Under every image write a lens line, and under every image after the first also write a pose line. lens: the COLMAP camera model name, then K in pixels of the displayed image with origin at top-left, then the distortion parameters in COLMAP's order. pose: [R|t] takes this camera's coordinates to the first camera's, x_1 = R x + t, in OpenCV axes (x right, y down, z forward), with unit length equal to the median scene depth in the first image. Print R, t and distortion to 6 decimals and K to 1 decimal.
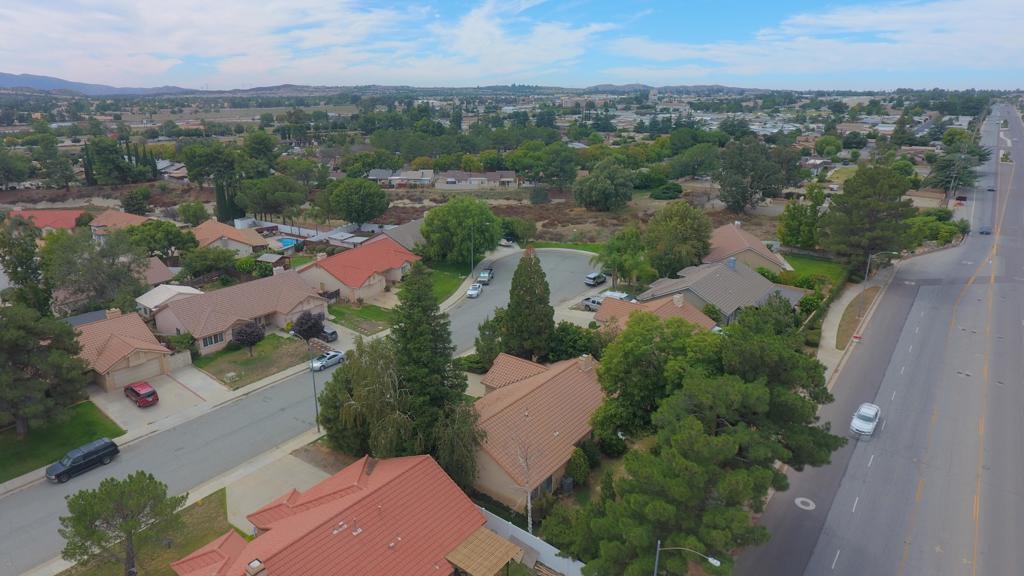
lens RADIAL K [[603.1, 0, 493.1], [0, 603.1, 283.0], [0, 0, 1]] dist [-0.000477, 0.000194]
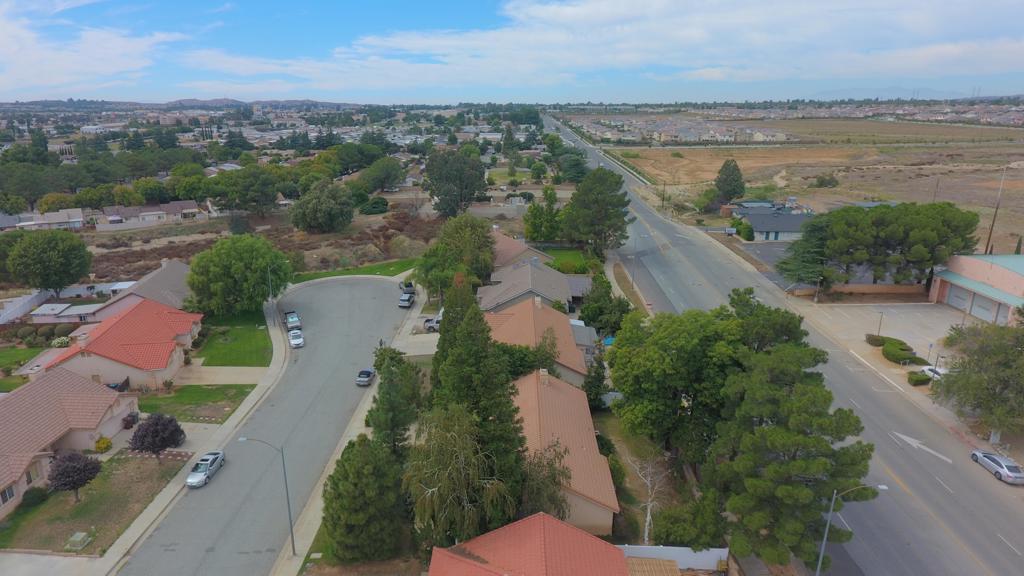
lens RADIAL K [[603.1, 0, 493.1], [0, 603.1, 283.0], [0, 0, 1]] dist [-0.000477, 0.000194]
pose [[0.808361, -0.171360, 0.563194, -0.139237], [0.183743, 0.982345, 0.035164, -0.022654], [-0.559277, 0.075057, 0.825576, 0.060203]]
